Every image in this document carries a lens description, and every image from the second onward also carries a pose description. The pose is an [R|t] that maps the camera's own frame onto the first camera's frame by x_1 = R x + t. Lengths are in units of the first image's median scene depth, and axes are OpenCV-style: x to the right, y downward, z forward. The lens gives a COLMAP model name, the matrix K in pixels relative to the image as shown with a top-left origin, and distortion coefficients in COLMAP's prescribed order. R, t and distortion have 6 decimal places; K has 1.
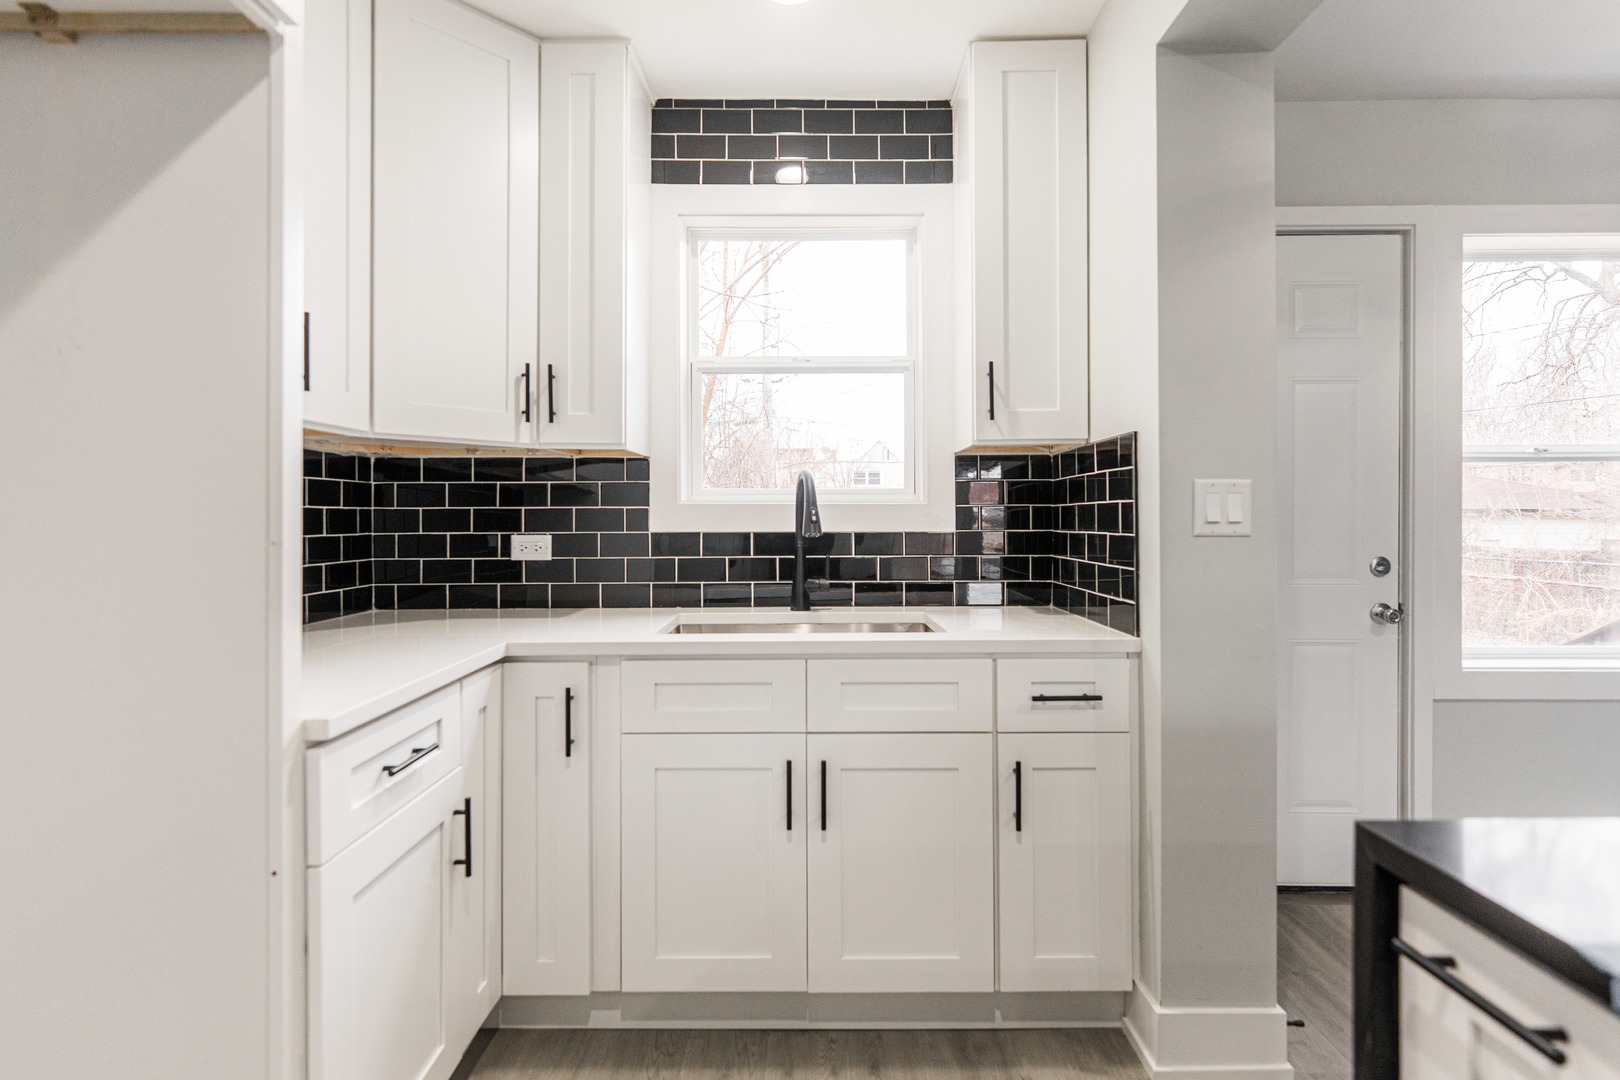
lens RADIAL K [[763.4, 0, 794.1], [0, 763.4, 517.7], [0, 0, 1]] dist [-0.003271, -0.000433]
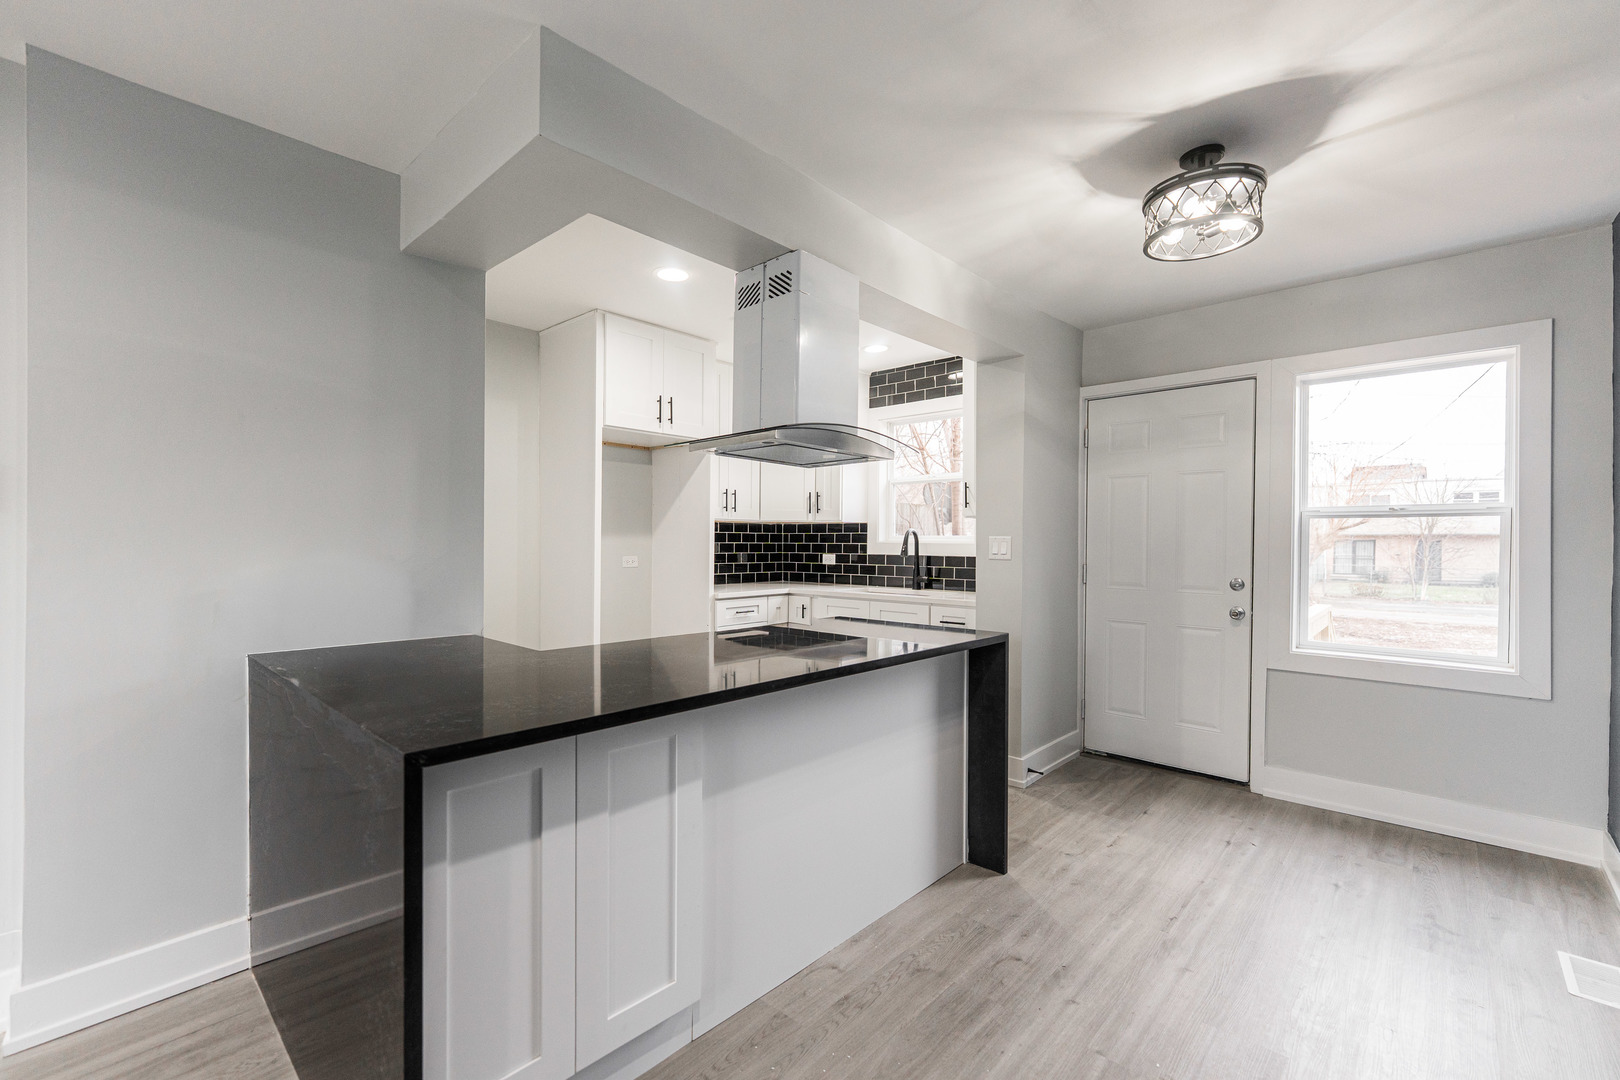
lens RADIAL K [[692.5, 0, 797.3], [0, 692.5, 545.2], [0, 0, 1]] dist [-0.002036, 0.000533]
pose [[0.736558, 0.012446, -0.676260, 1.132384], [-0.009423, 0.999922, 0.008139, -0.024926], [0.676309, 0.000378, 0.736618, -0.761287]]
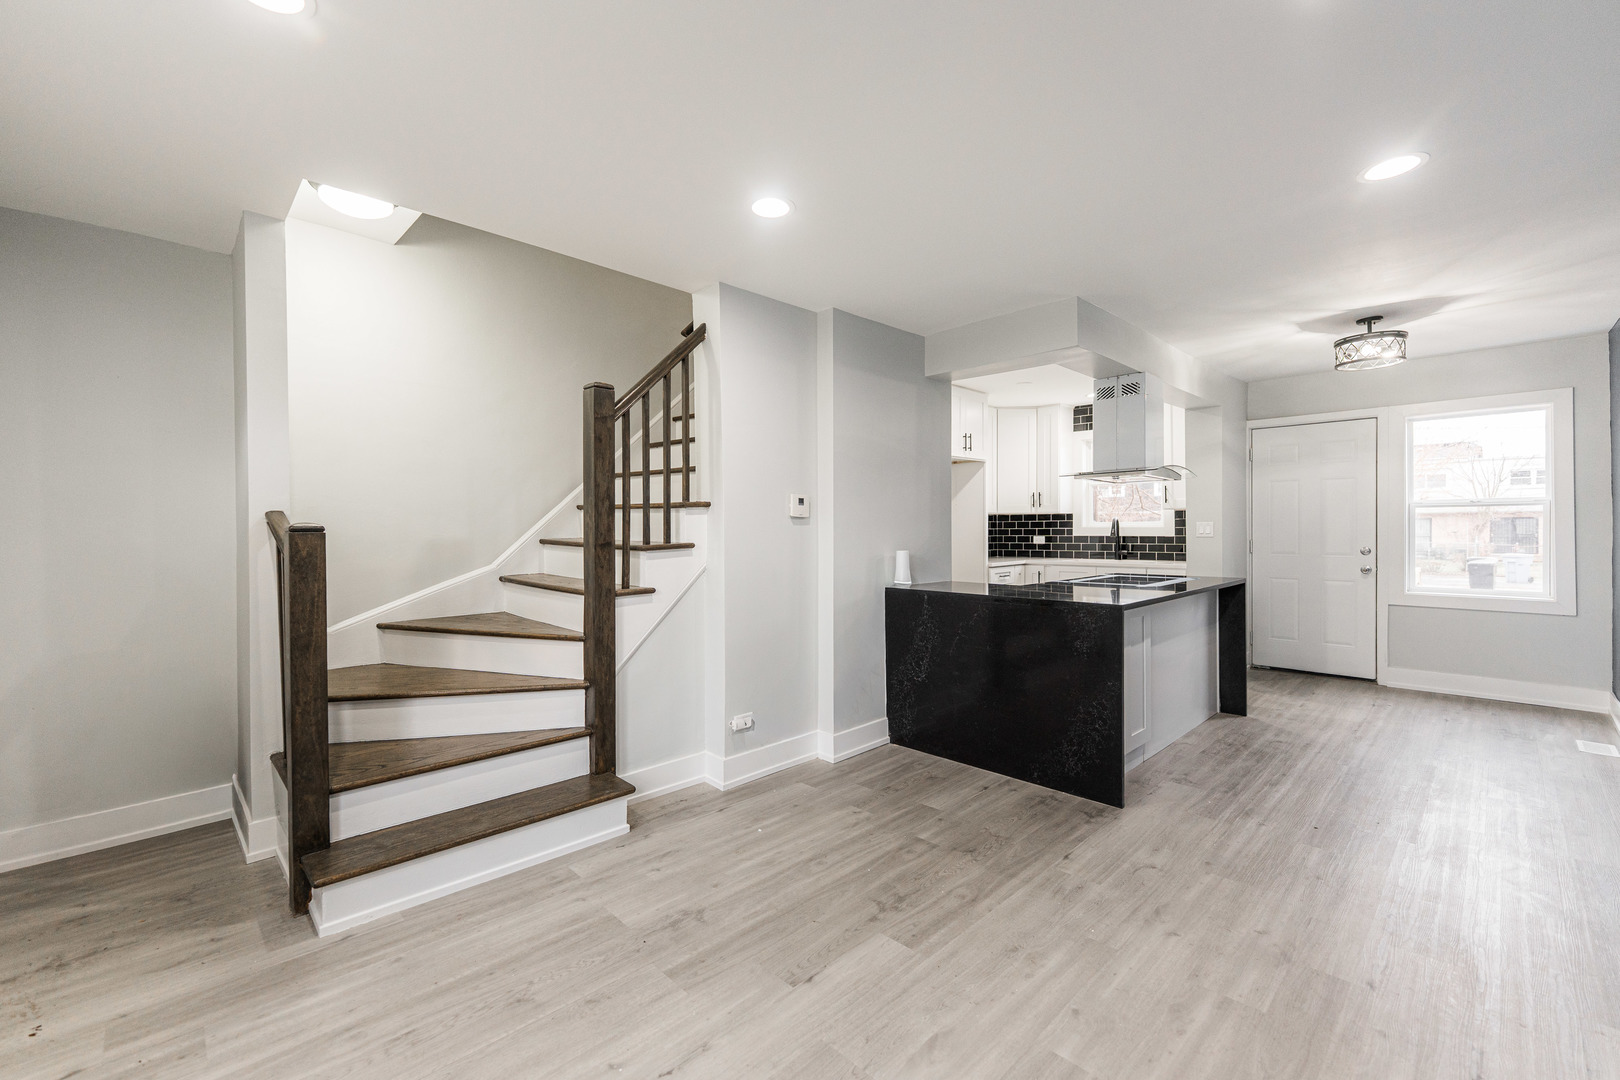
lens RADIAL K [[692.5, 0, 787.1], [0, 692.5, 528.9], [0, 0, 1]] dist [-0.002036, 0.000533]
pose [[0.701933, -0.000738, -0.712243, 1.109171], [0.005089, 0.999979, 0.003980, -0.029607], [0.712225, -0.006418, 0.701922, -2.056722]]
